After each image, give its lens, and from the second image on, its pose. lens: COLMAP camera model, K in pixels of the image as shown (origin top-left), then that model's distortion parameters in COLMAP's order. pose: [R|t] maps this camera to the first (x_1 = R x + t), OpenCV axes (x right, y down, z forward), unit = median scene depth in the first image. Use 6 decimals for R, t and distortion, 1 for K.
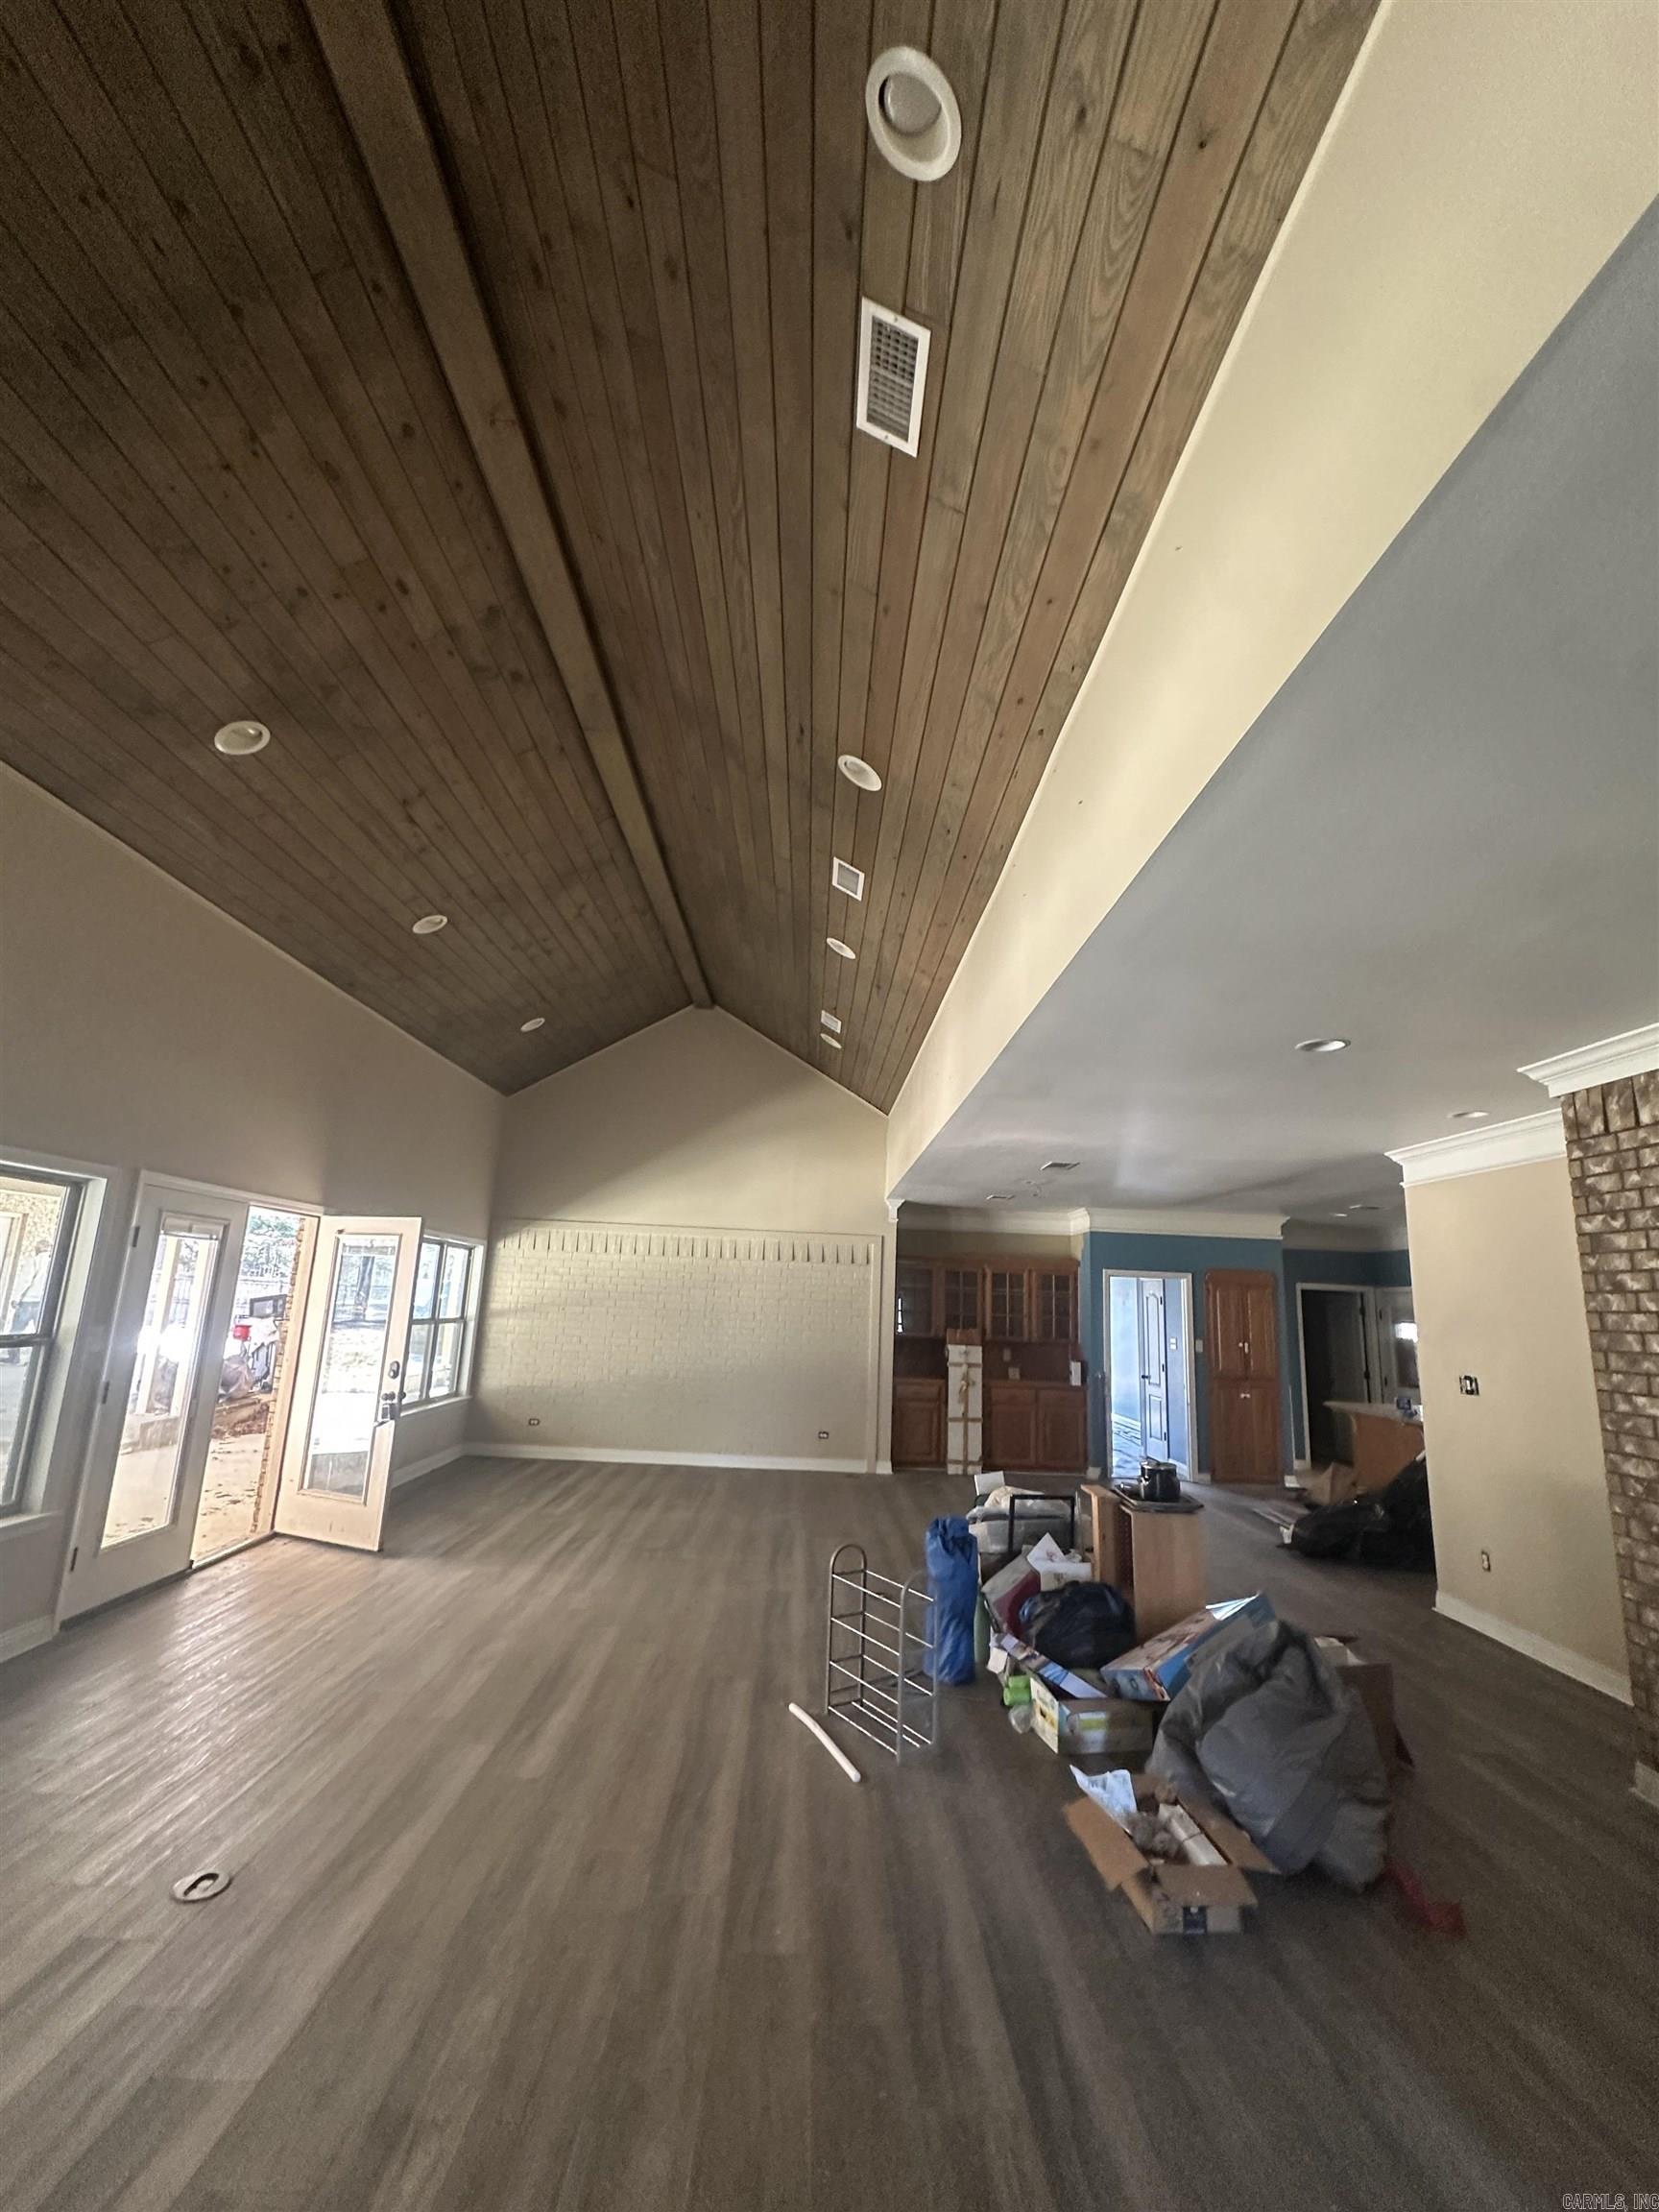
lens RADIAL K [[943.3, 0, 825.7], [0, 943.3, 1105.4], [0, 0, 1]] dist [-0.000865, -0.000835]
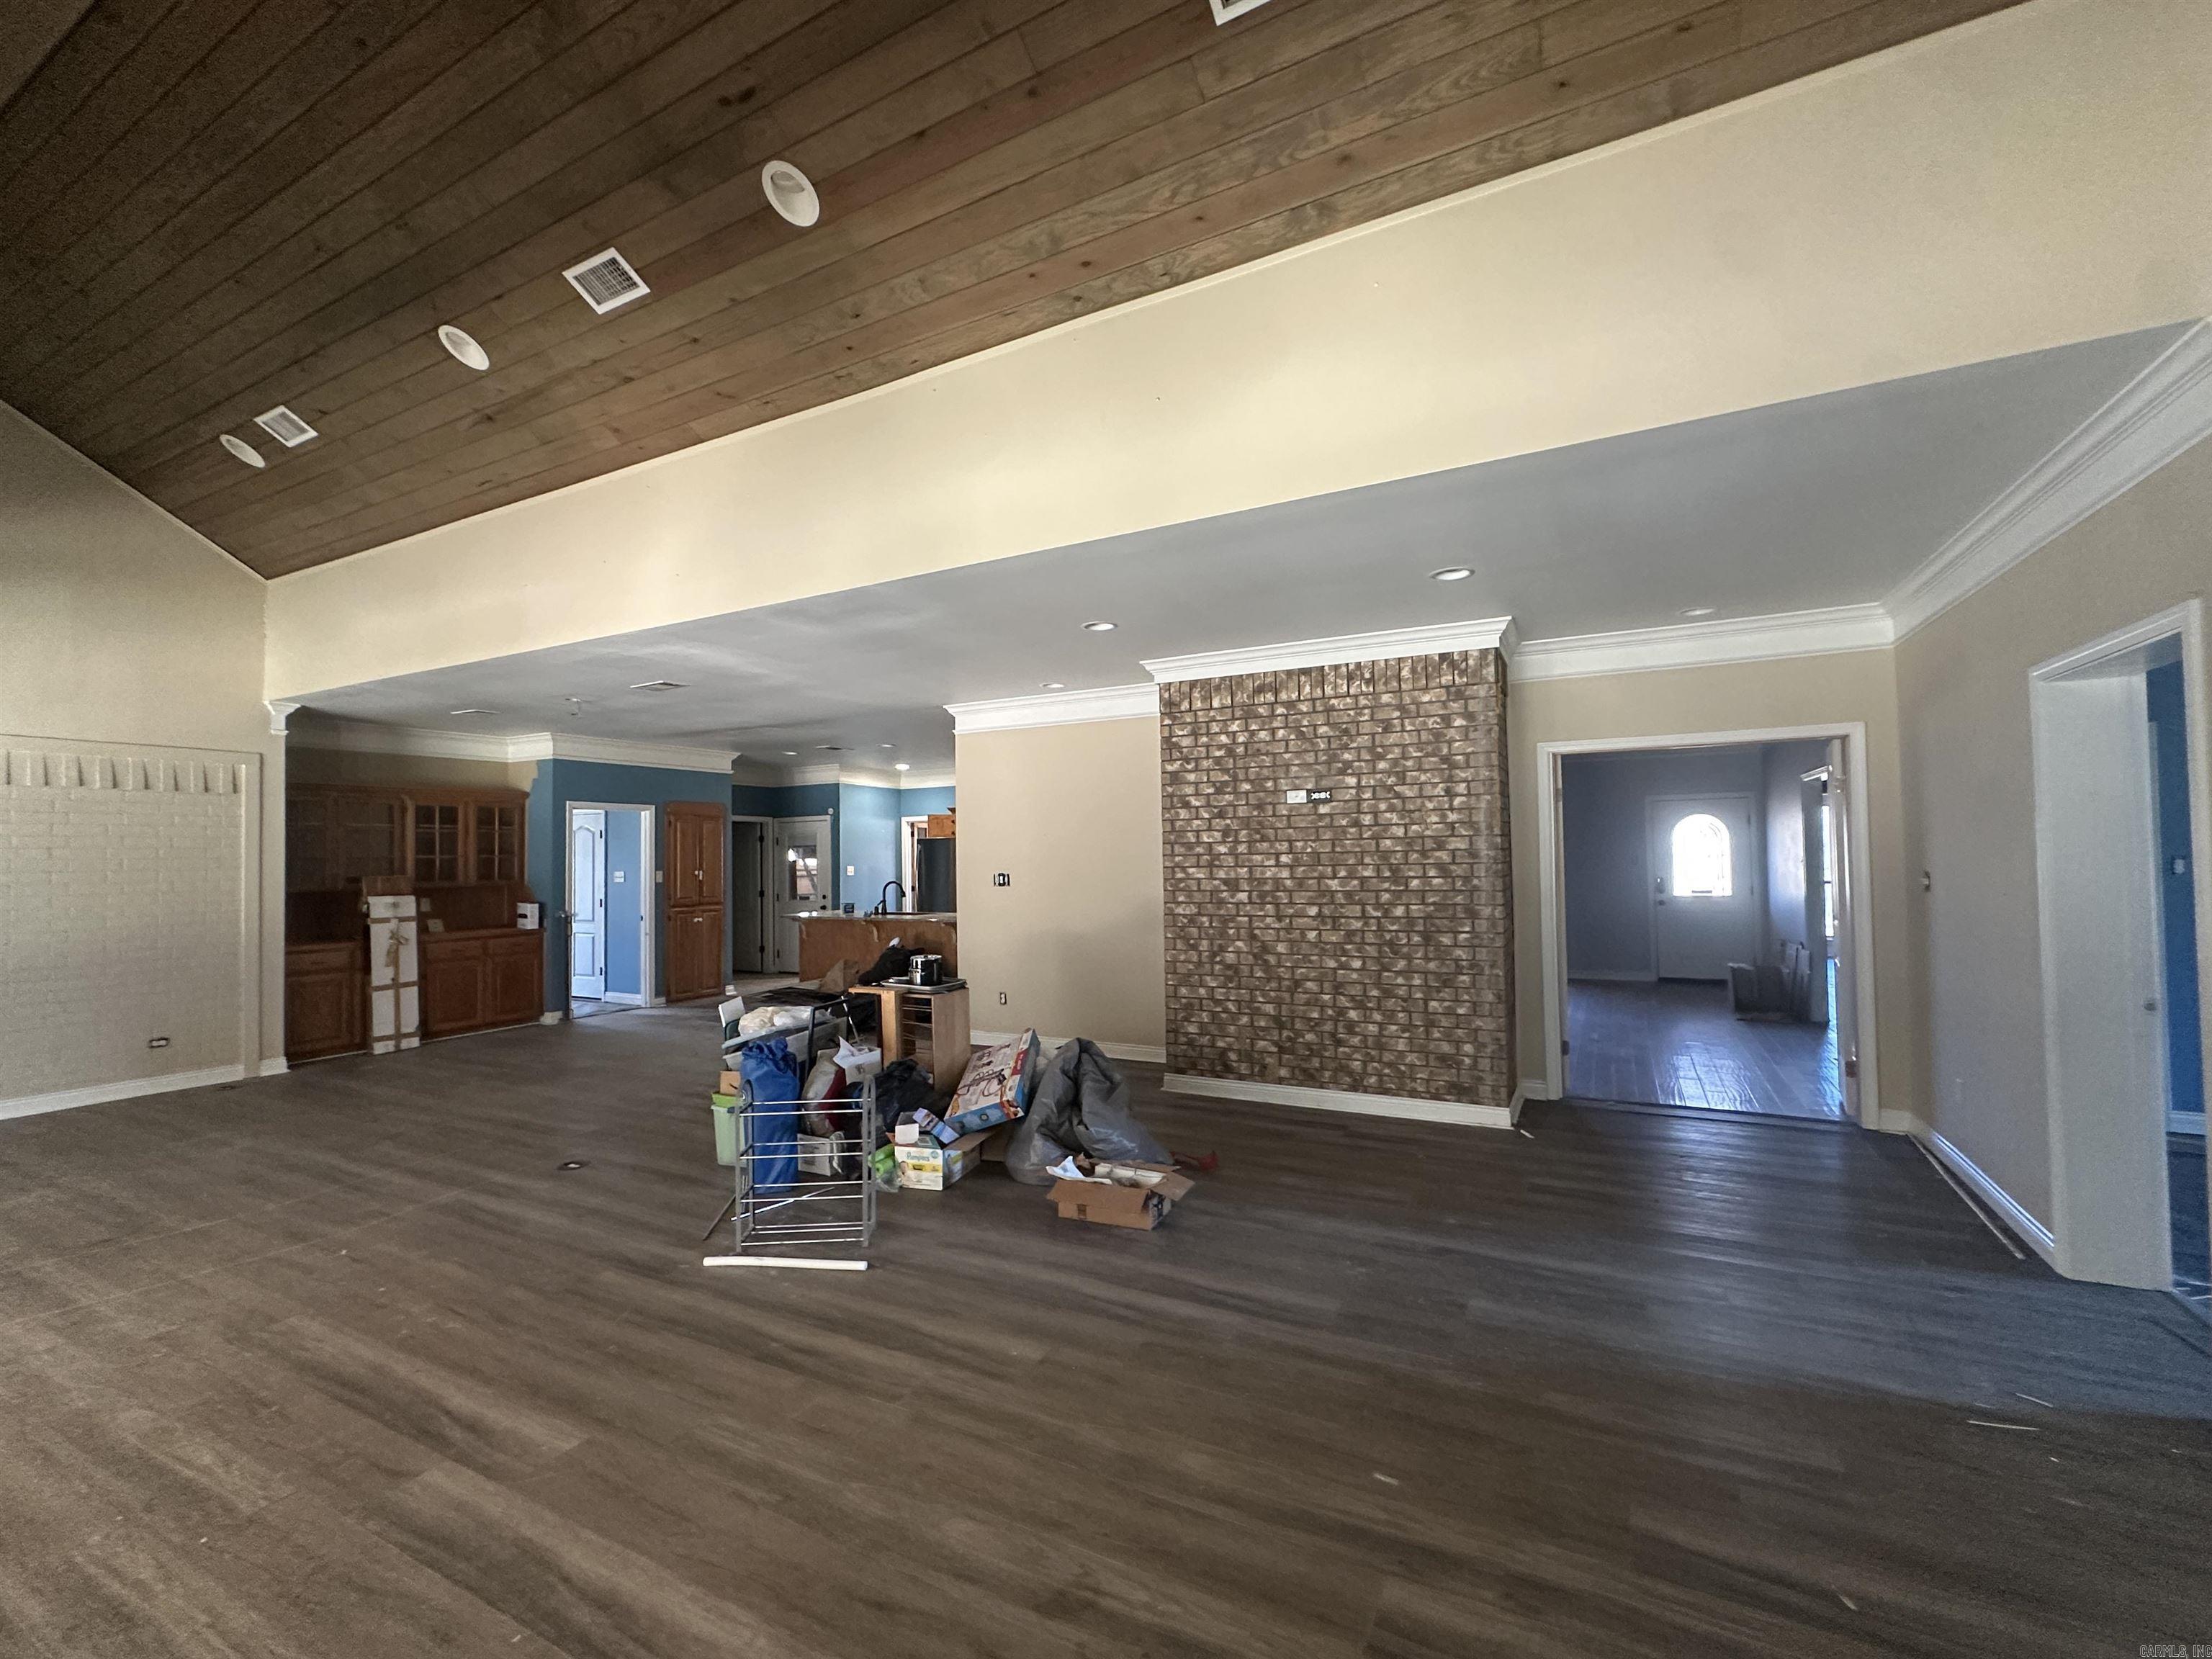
lens RADIAL K [[943.3, 0, 1108.8], [0, 943.3, 830.7], [0, 0, 1]] dist [-0.000865, -0.000835]
pose [[0.490600, -0.026155, 0.870992, -0.448611], [-0.143492, 0.983479, 0.110357, 0.050710], [-0.859489, -0.179122, 0.478742, 0.215256]]
